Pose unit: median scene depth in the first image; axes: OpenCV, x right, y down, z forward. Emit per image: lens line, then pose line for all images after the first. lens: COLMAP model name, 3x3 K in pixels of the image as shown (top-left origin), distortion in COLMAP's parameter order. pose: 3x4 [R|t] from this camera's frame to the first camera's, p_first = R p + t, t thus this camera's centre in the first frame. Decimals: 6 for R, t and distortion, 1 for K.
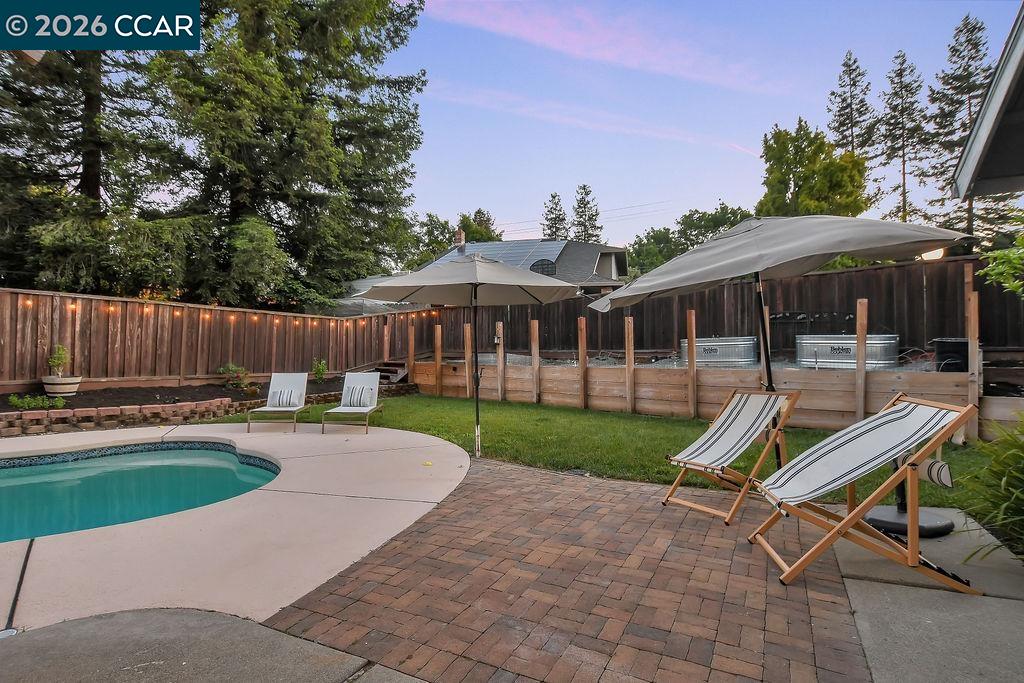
lens RADIAL K [[511.4, 0, 501.2], [0, 511.4, 348.4], [0, 0, 1]] dist [-0.029368, 0.005543]
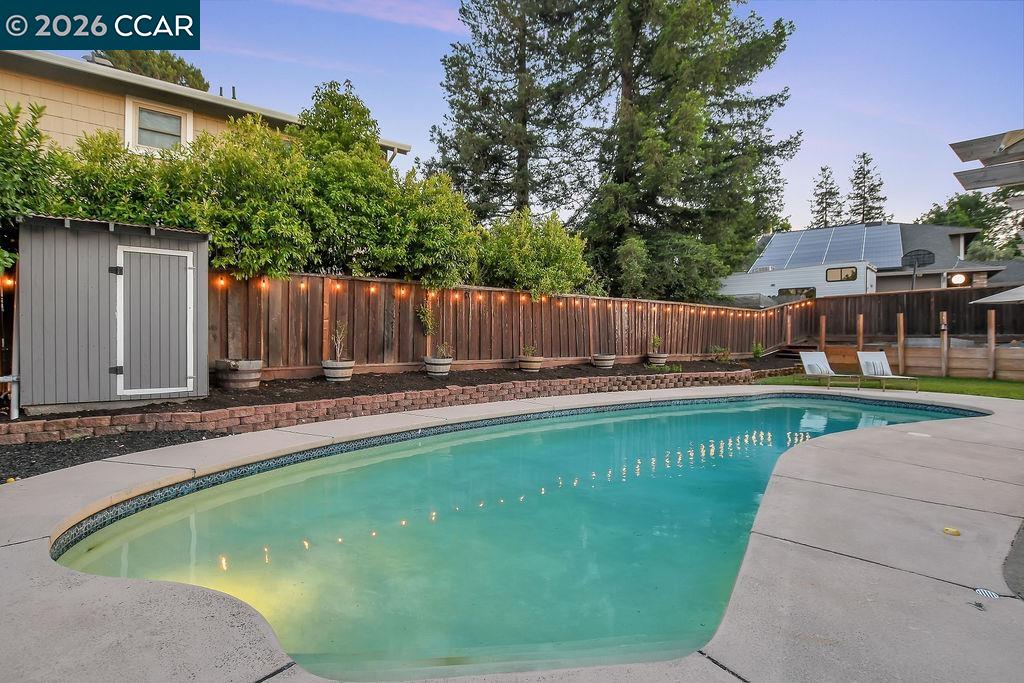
lens RADIAL K [[511.4, 0, 507.3], [0, 511.4, 348.9], [0, 0, 1]] dist [-0.029368, 0.005543]
pose [[0.926048, 0.003726, -0.377387, -0.438230], [0.007393, 0.999580, 0.028009, -0.003890], [0.377333, -0.028728, 0.925632, -0.416667]]
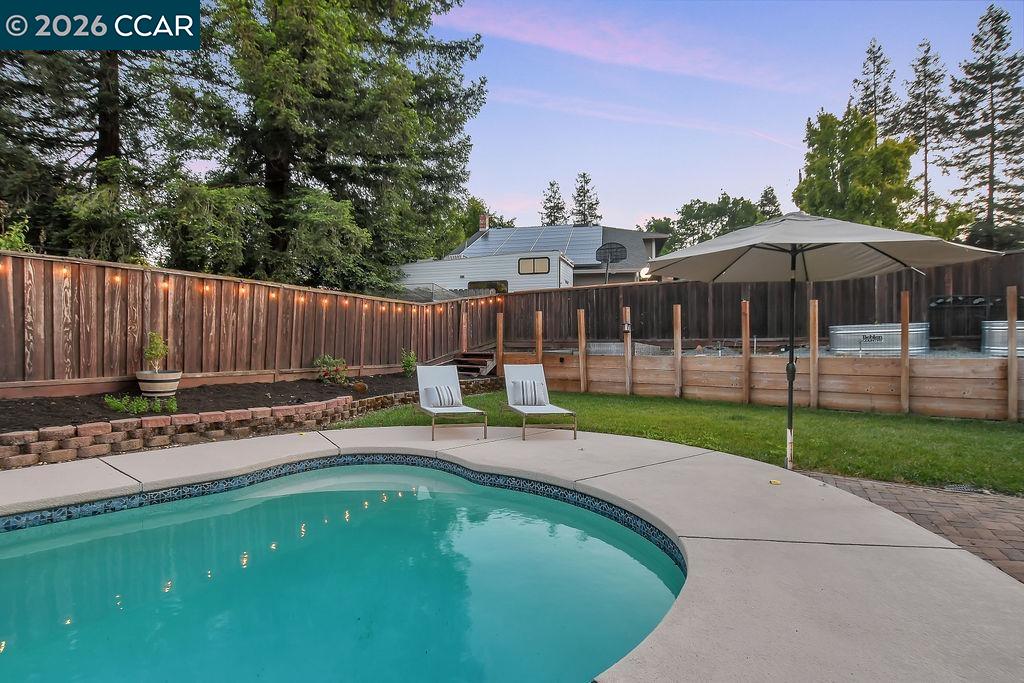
lens RADIAL K [[511.4, 0, 503.4], [0, 511.4, 349.7], [0, 0, 1]] dist [-0.029368, 0.005543]
pose [[0.998617, -0.003991, 0.052414, -0.228904], [0.002998, 0.999815, 0.019006, 0.004407], [-0.052480, -0.018822, 0.998445, 0.103459]]
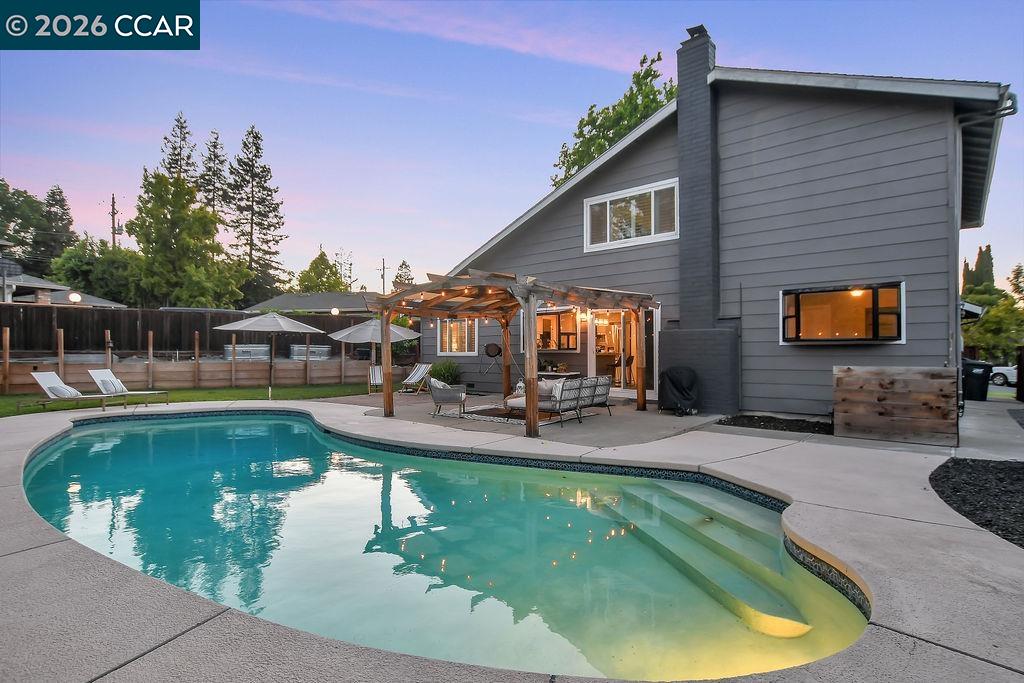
lens RADIAL K [[511.4, 0, 495.8], [0, 511.4, 353.1], [0, 0, 1]] dist [-0.029368, 0.005543]
pose [[0.247785, -0.003861, 0.968807, -0.858226], [-0.014076, 0.999872, 0.007585, -0.013711], [-0.968713, -0.015517, 0.247699, -0.230520]]
